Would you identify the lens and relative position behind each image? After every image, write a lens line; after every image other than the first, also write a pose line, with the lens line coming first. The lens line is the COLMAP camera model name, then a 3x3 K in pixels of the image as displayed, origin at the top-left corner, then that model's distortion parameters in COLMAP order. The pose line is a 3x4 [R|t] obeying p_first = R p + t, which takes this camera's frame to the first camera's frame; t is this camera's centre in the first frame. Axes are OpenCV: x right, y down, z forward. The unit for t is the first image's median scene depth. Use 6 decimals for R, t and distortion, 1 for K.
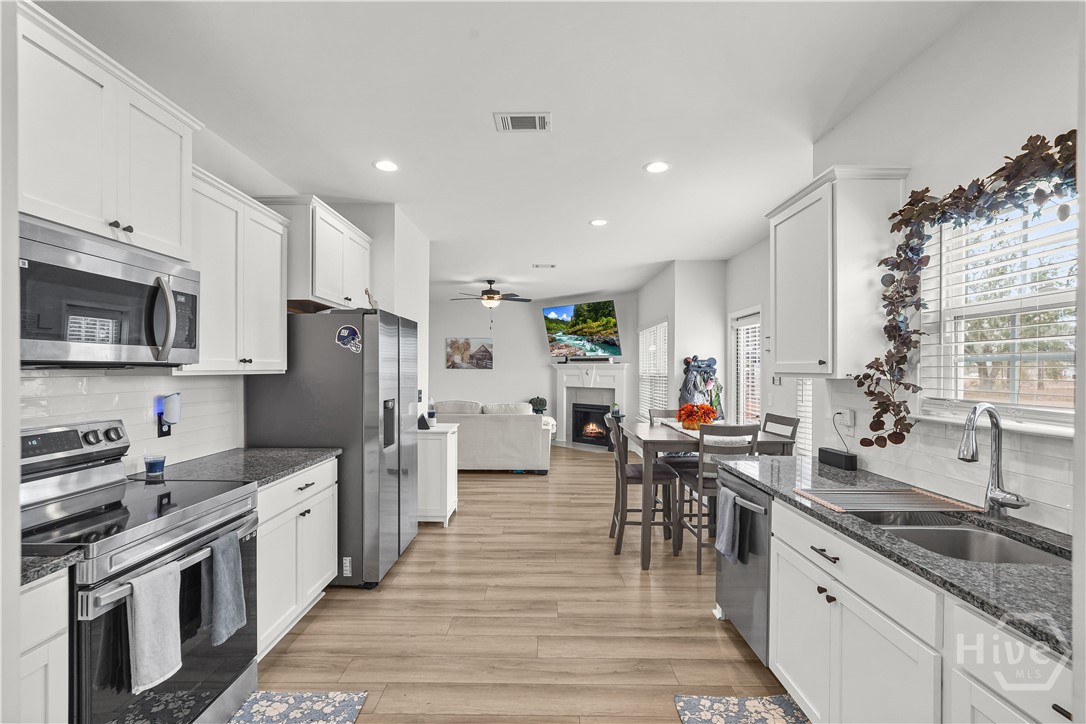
lens RADIAL K [[483.7, 0, 541.7], [0, 483.7, 367.2], [0, 0, 1]] dist [-0.001655, -0.000144]
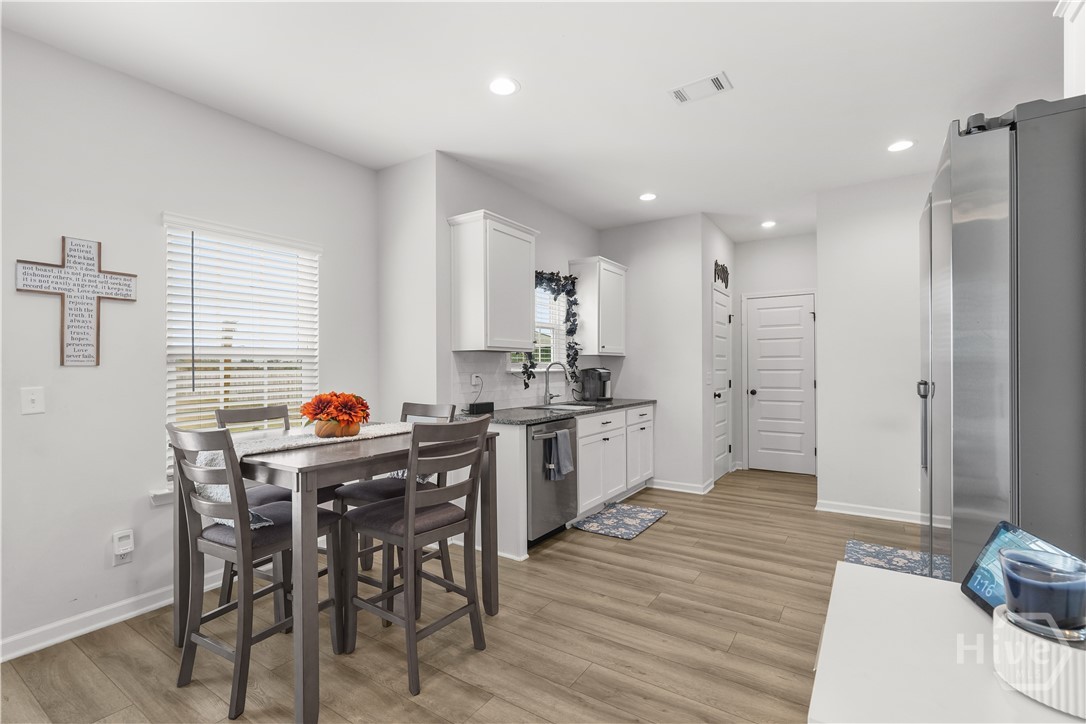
lens RADIAL K [[504.1, 0, 540.5], [0, 504.1, 365.4], [0, 0, 1]] dist [-0.000274, -0.000036]
pose [[-0.833168, 0.009415, 0.552940, -0.386406], [0.004834, 0.999941, -0.009743, 0.087123], [-0.552999, -0.005445, -0.833164, 2.324440]]
